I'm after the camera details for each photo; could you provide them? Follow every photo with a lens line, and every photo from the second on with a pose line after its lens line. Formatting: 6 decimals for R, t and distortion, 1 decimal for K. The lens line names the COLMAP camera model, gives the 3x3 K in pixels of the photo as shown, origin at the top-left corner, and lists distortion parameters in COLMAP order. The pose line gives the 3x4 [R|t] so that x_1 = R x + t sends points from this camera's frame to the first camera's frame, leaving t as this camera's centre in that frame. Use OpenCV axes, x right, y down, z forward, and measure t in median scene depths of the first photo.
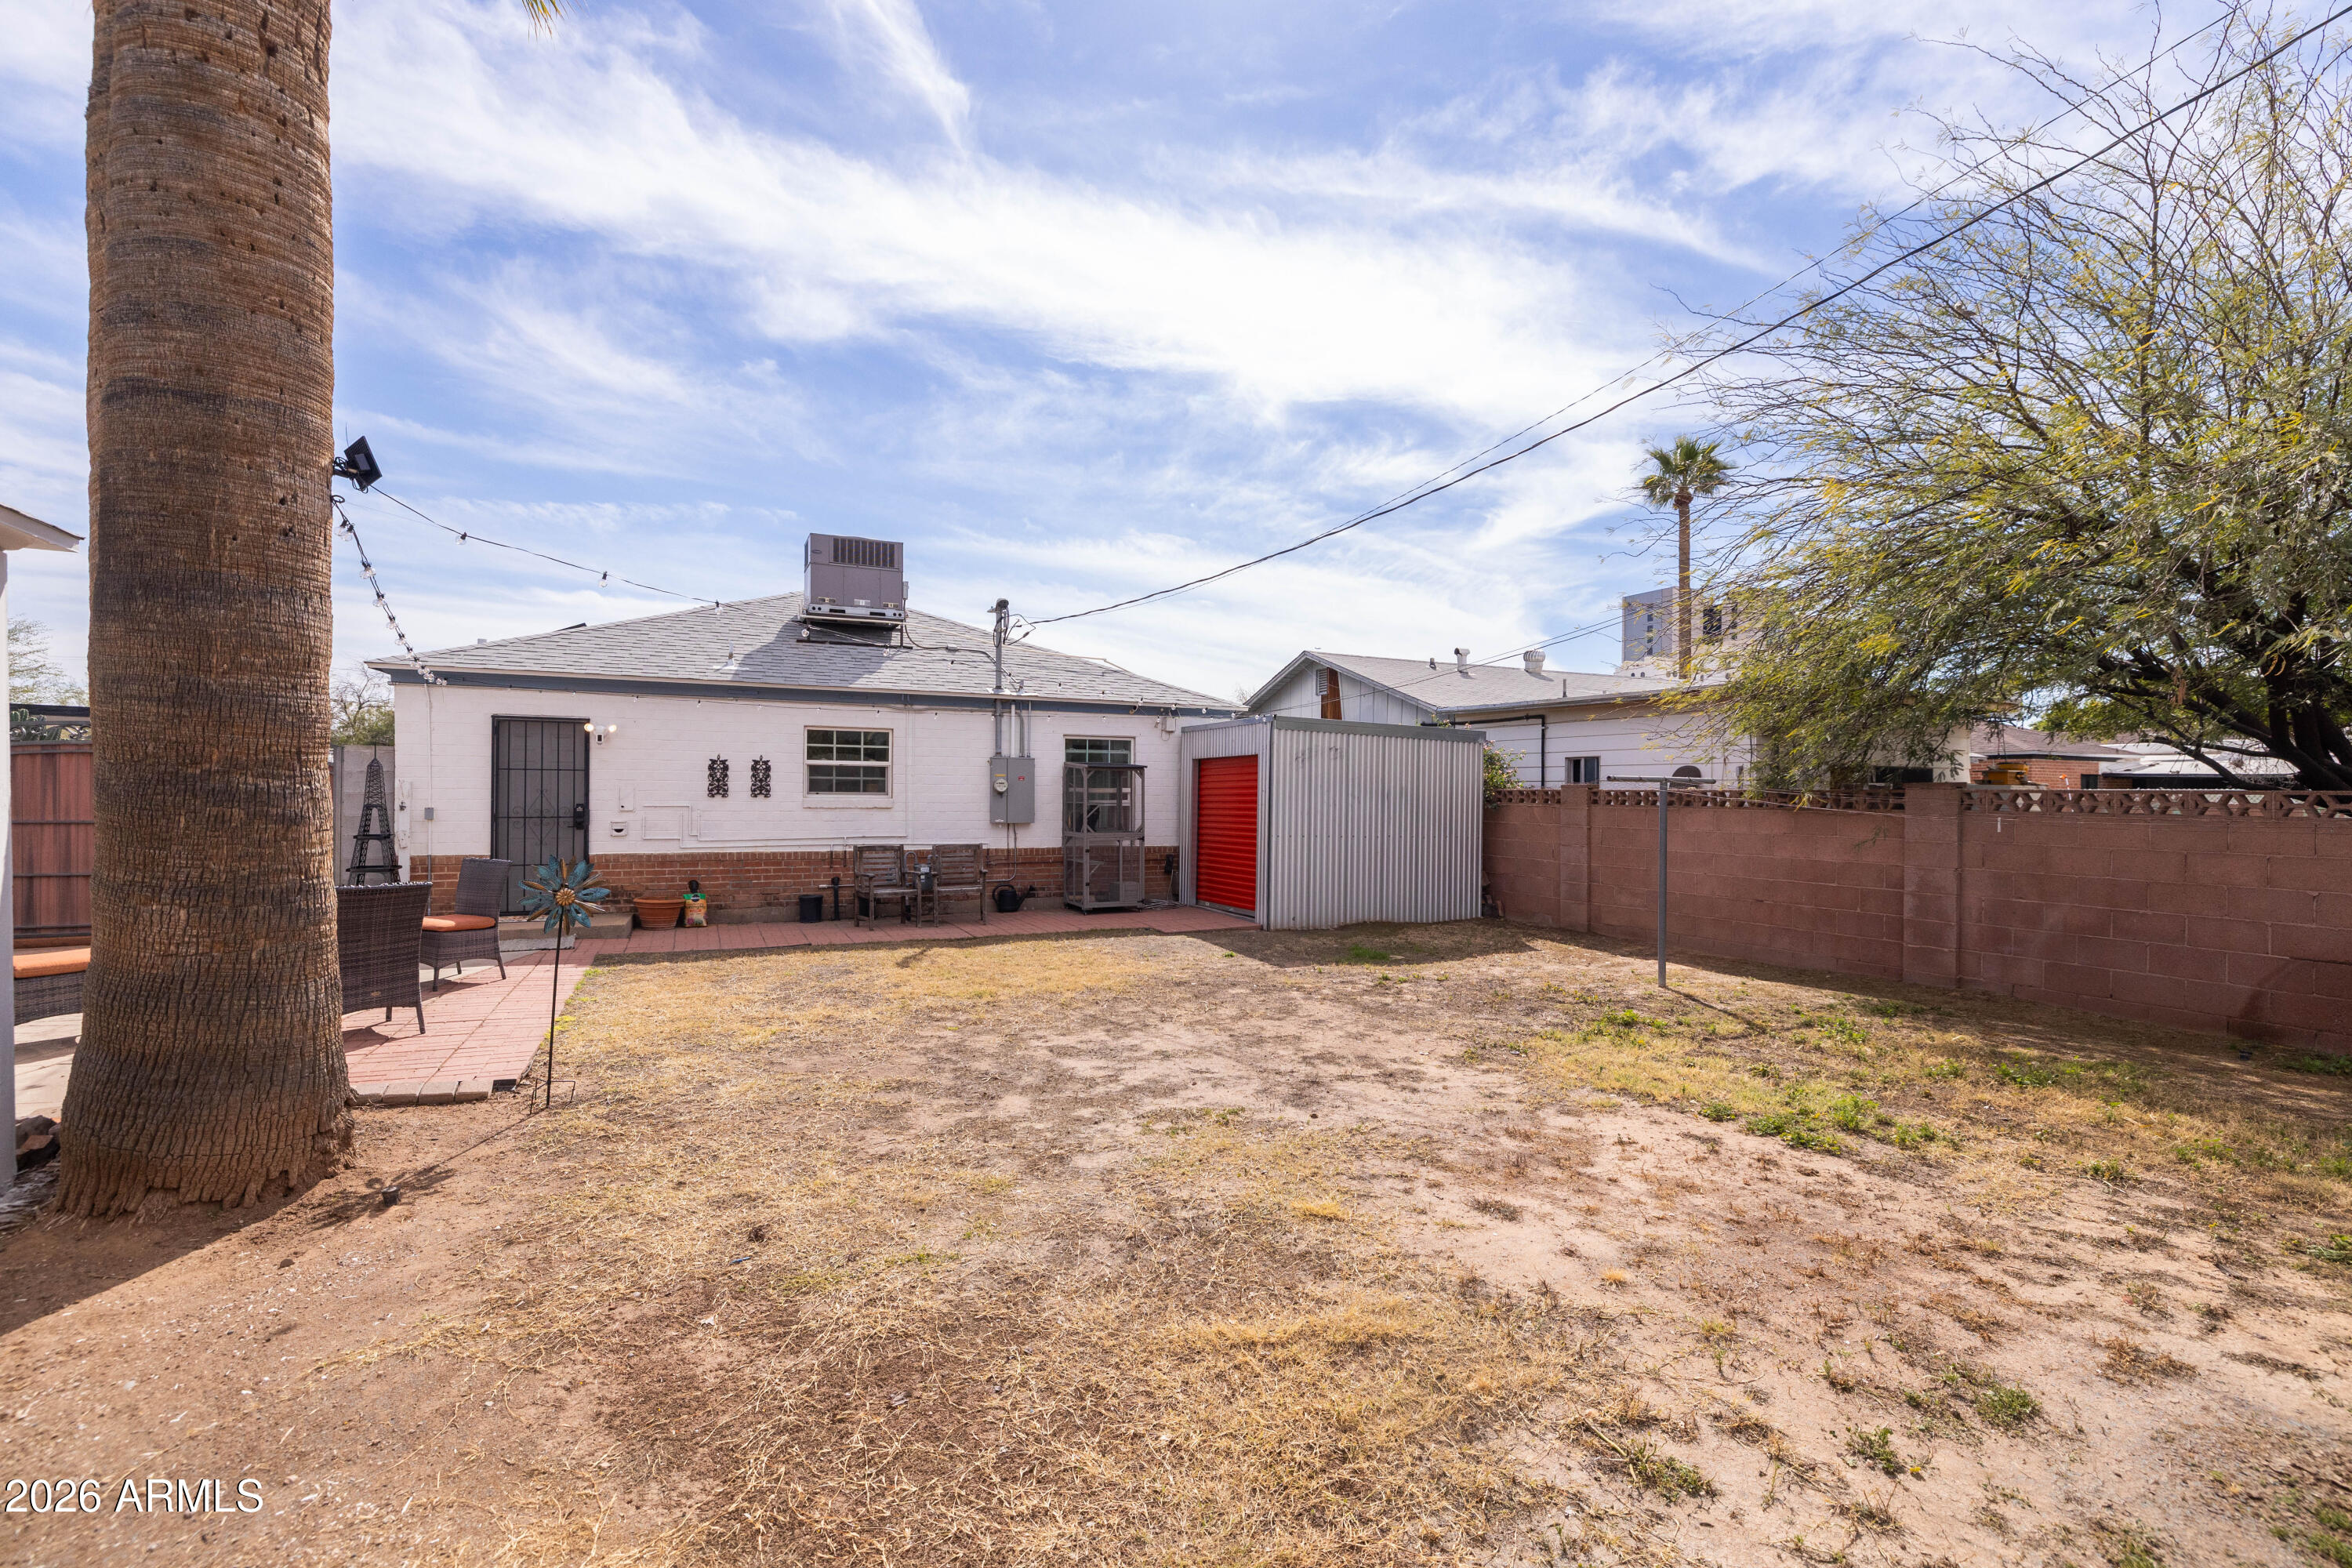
lens RADIAL K [[978.0, 0, 1190.2], [0, 978.0, 789.9], [0, 0, 1]] dist [0.000772, -0.000051]
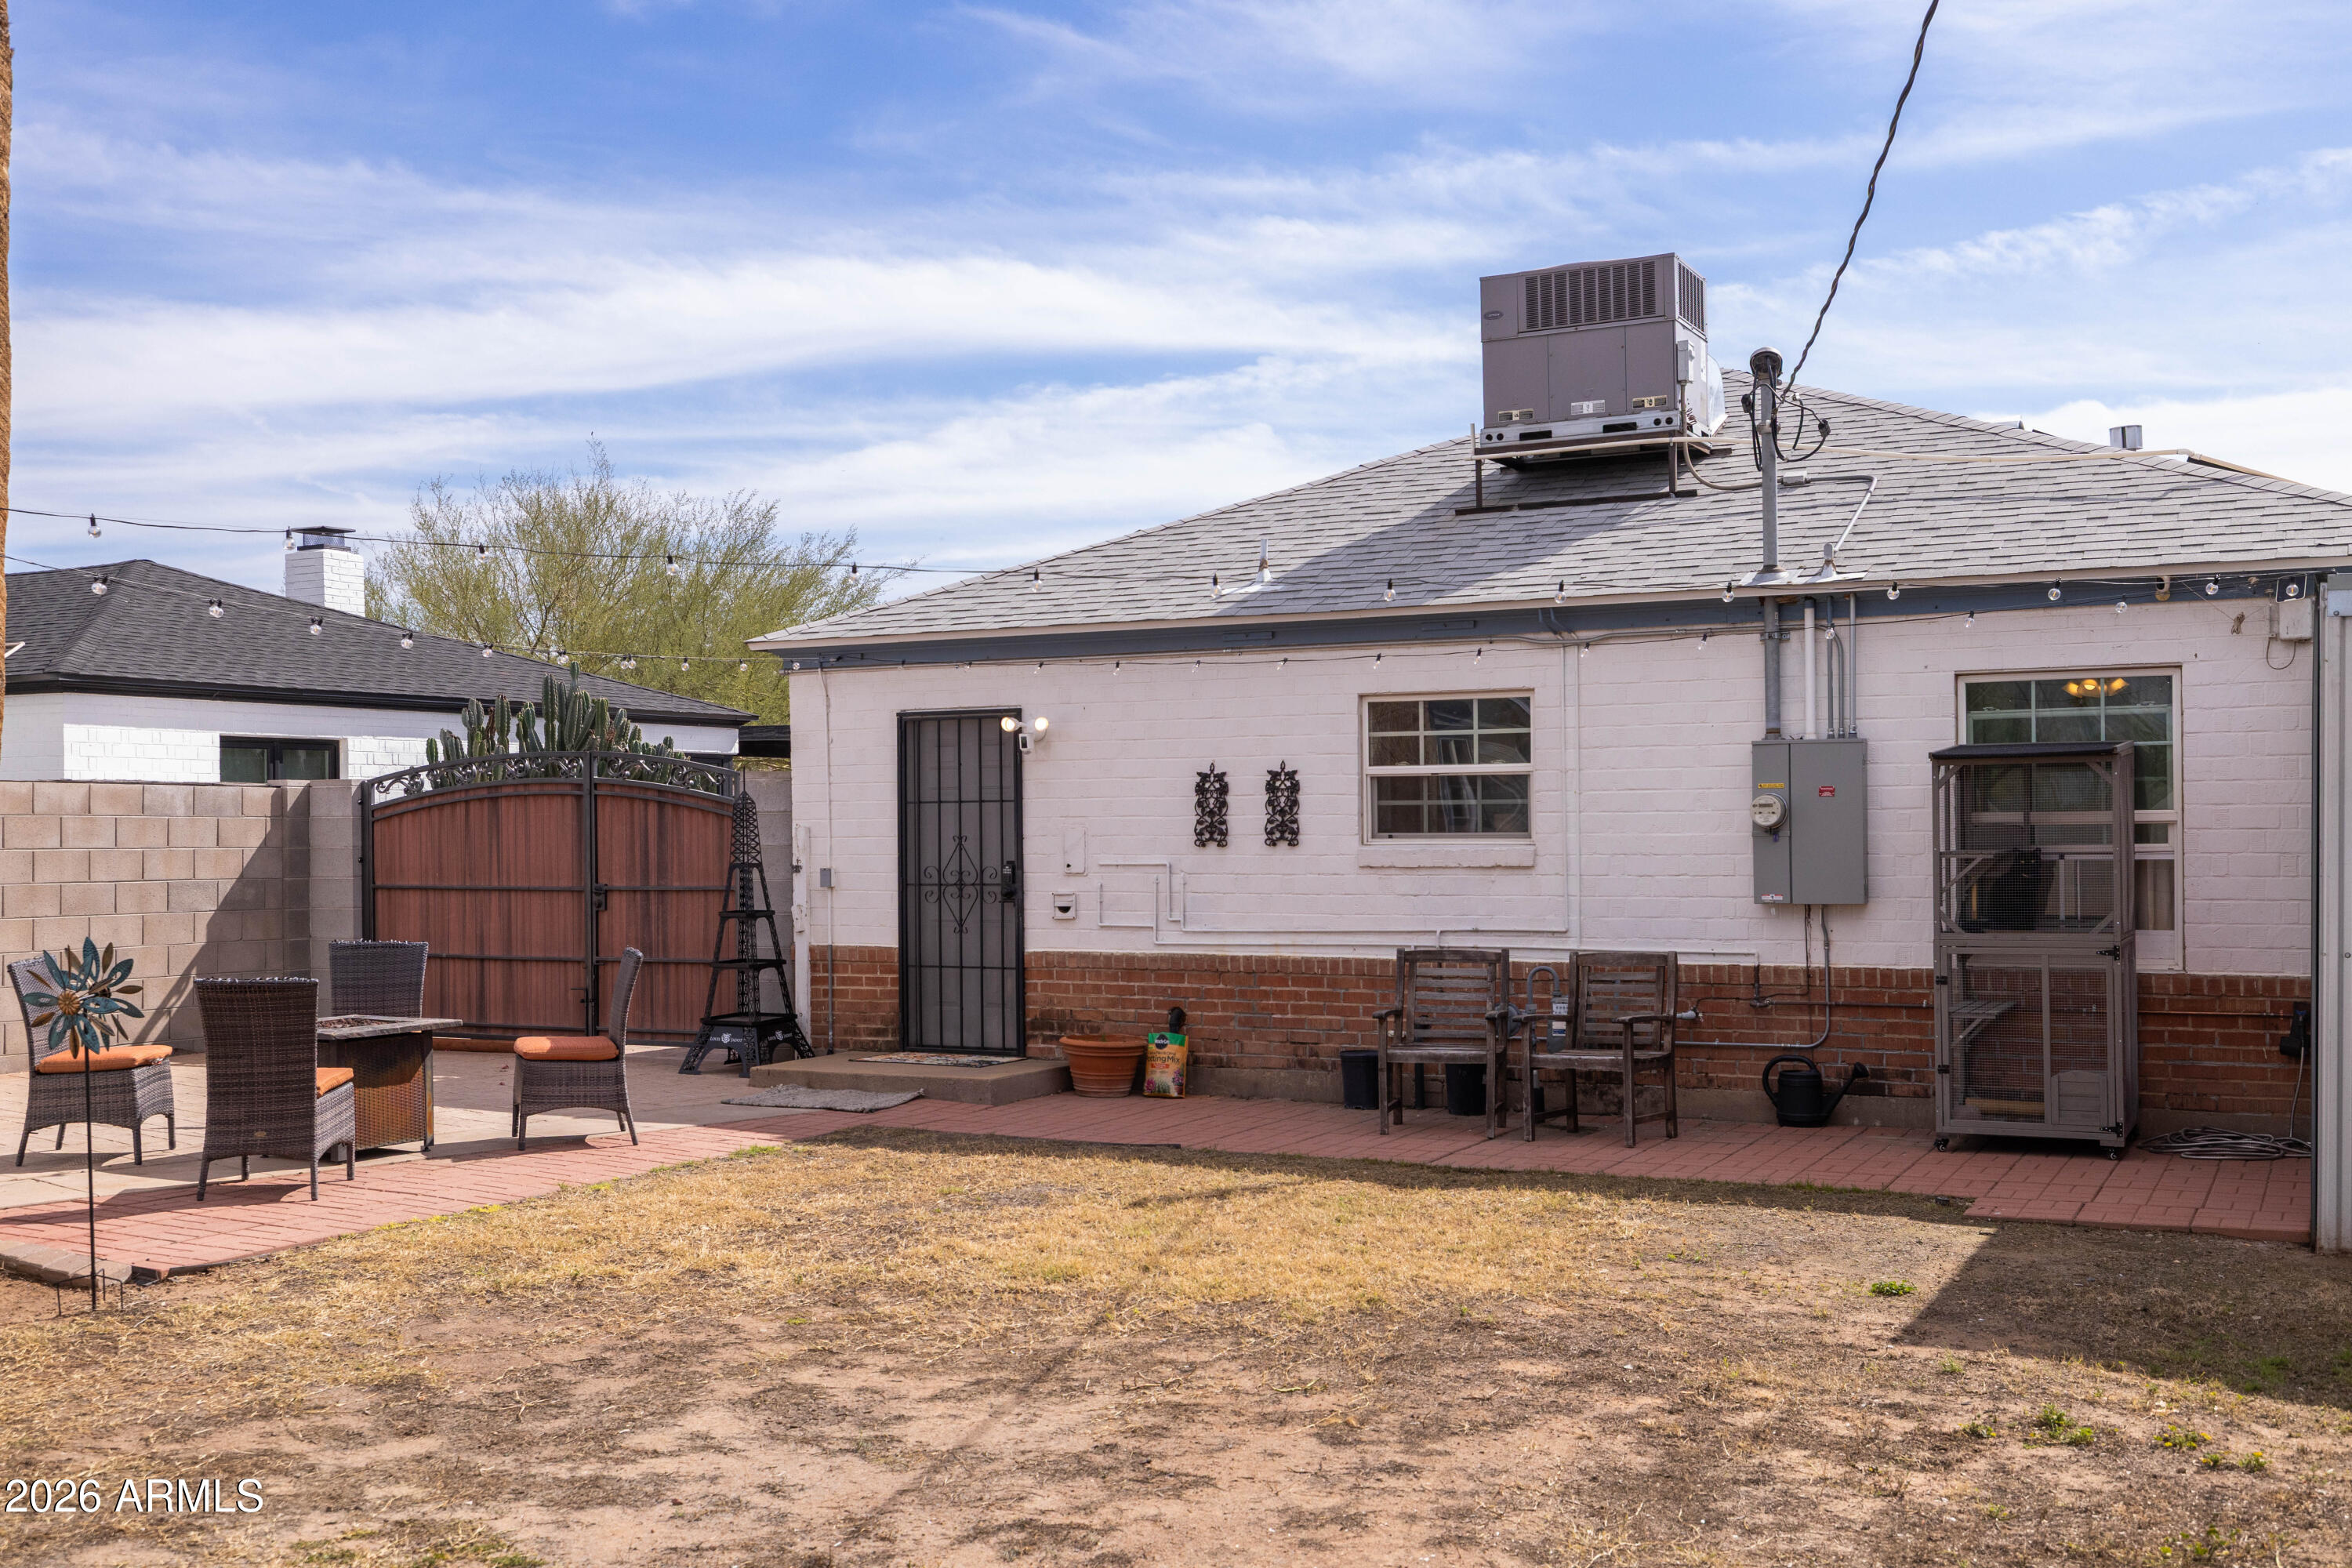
lens RADIAL K [[2352.7, 0, 1383.4], [0, 2352.7, 811.3], [0, 0, 1]] dist [0.004965, 0.000000]
pose [[0.622485, -0.018956, -0.782402, 0.468932], [0.016455, 0.999803, -0.011131, 0.003734], [0.782459, -0.005945, 0.622674, 0.270639]]
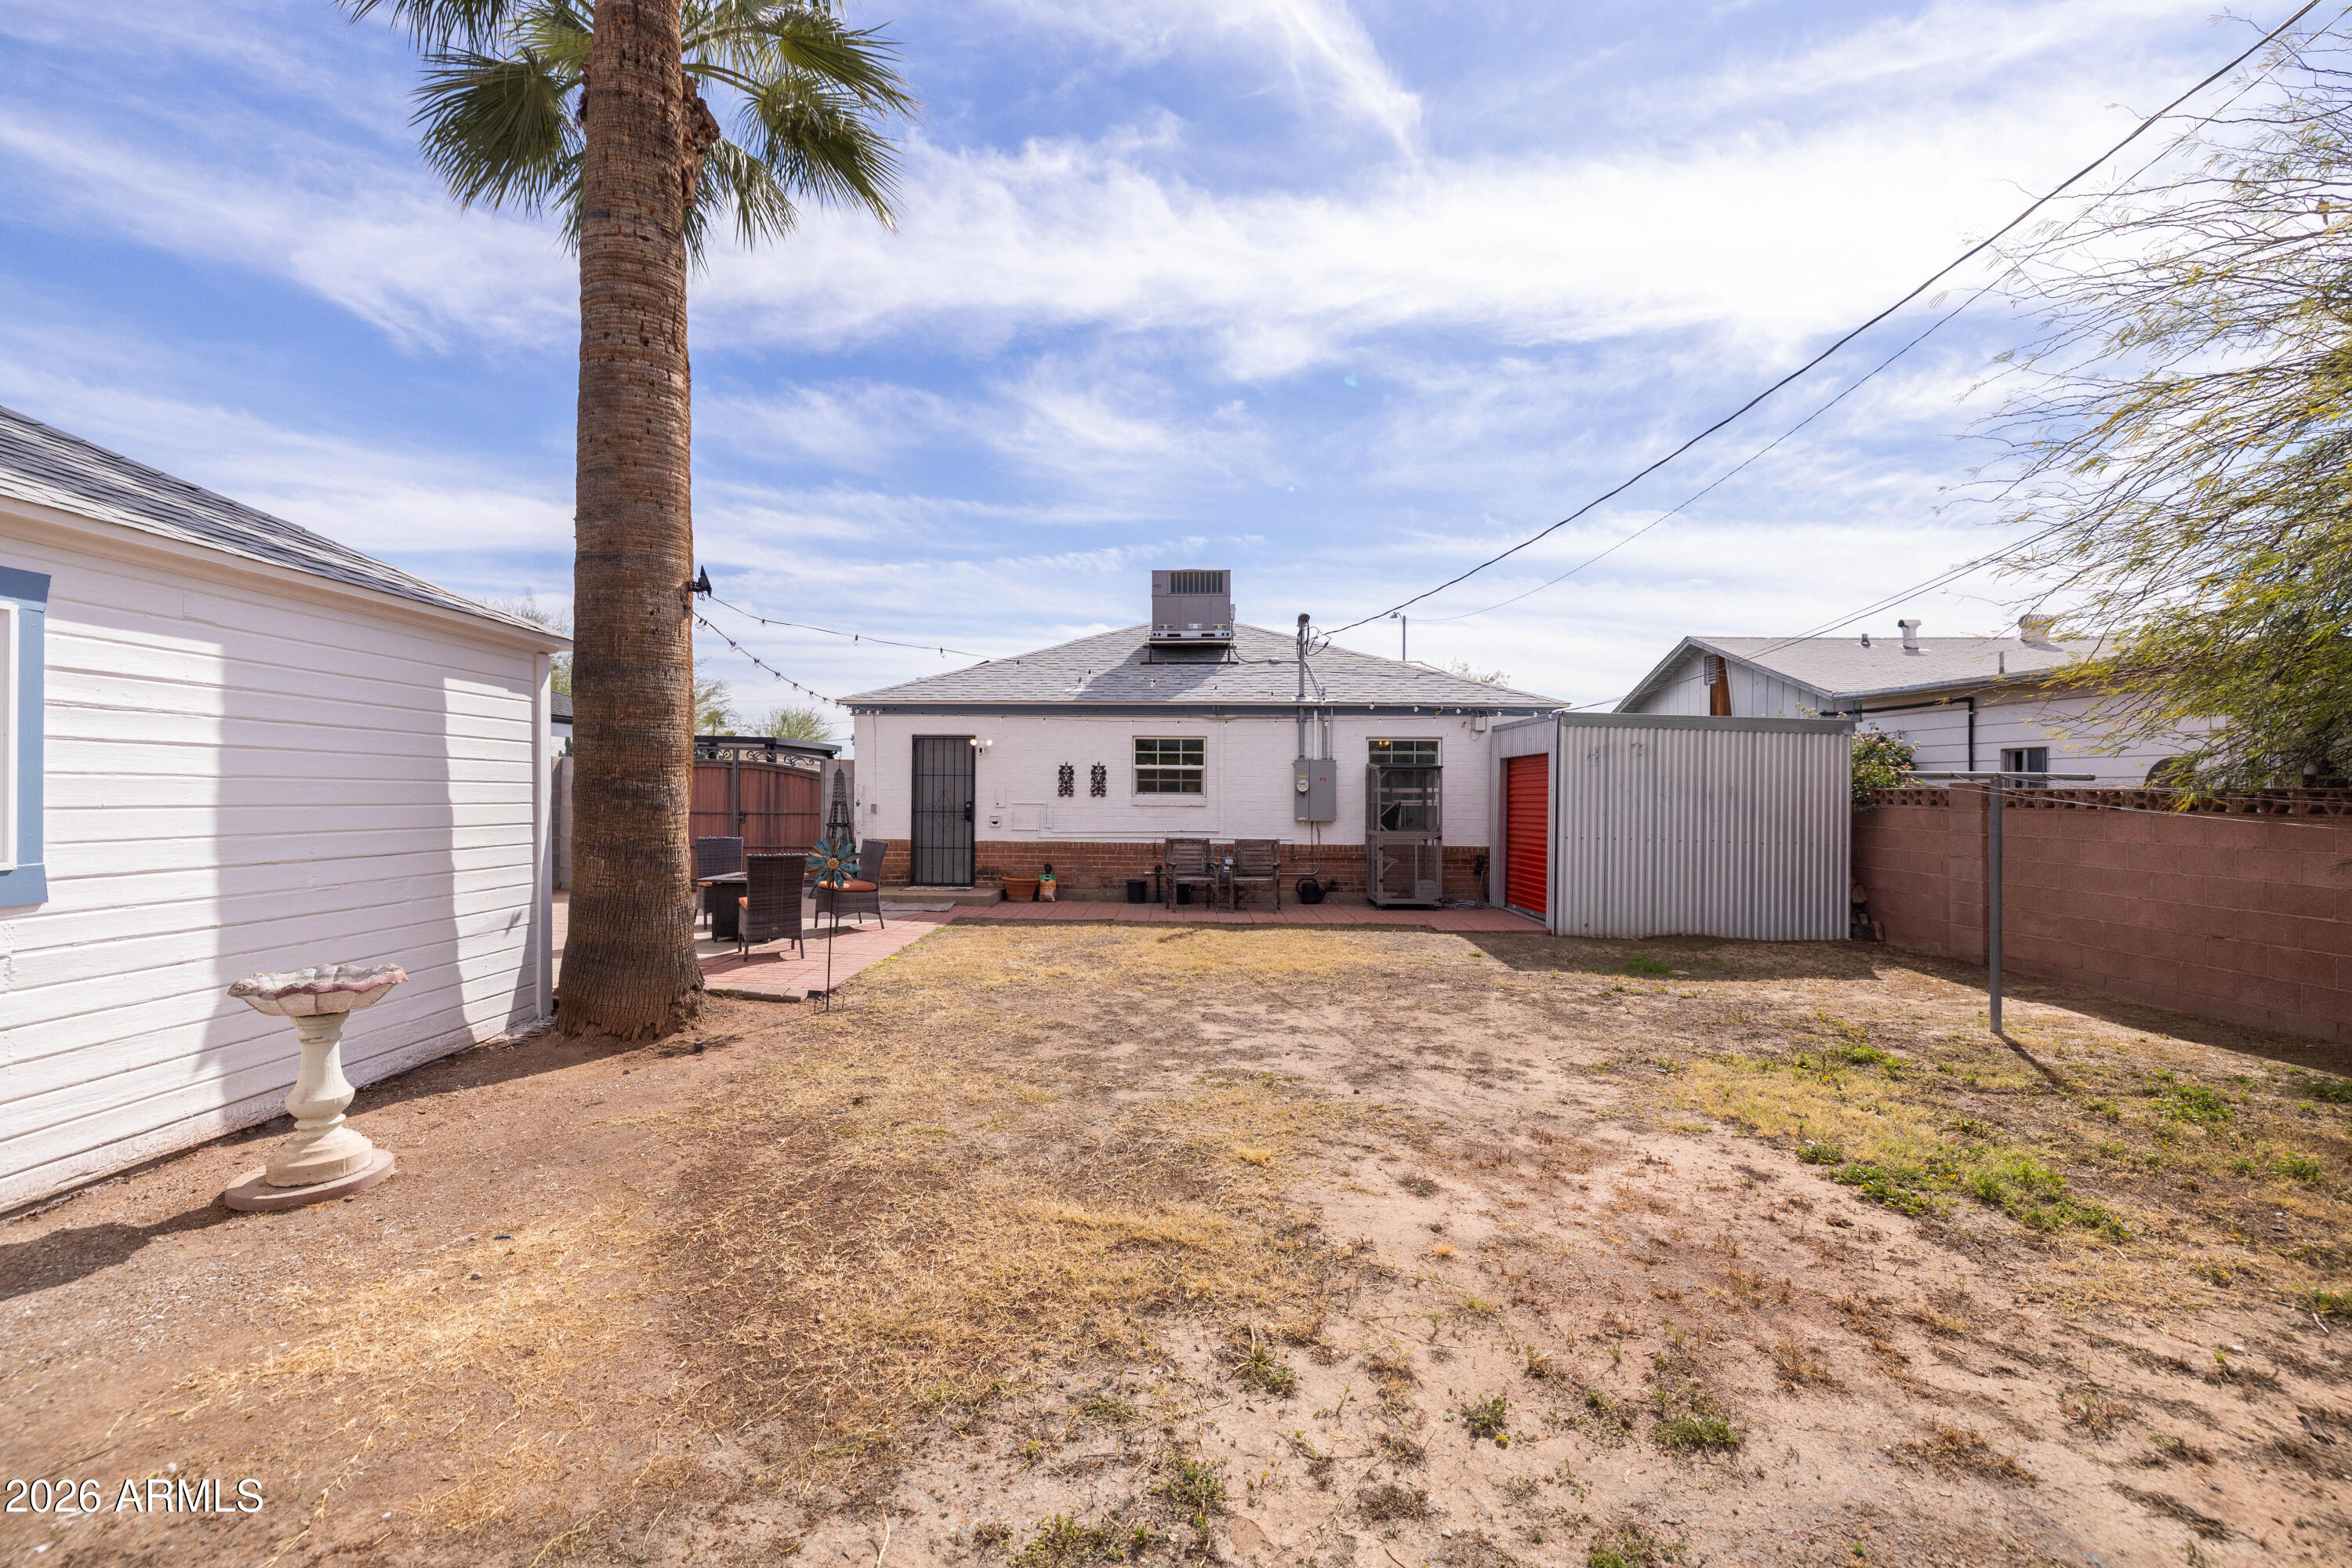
lens RADIAL K [[978.0, 0, 1199.1], [0, 978.0, 787.2], [0, 0, 1]] dist [0.000772, -0.000051]
pose [[0.893838, -0.003077, -0.448380, 0.188541], [0.001096, 0.999988, -0.004677, 0.001389], [0.448389, 0.003689, 0.893831, -0.015604]]
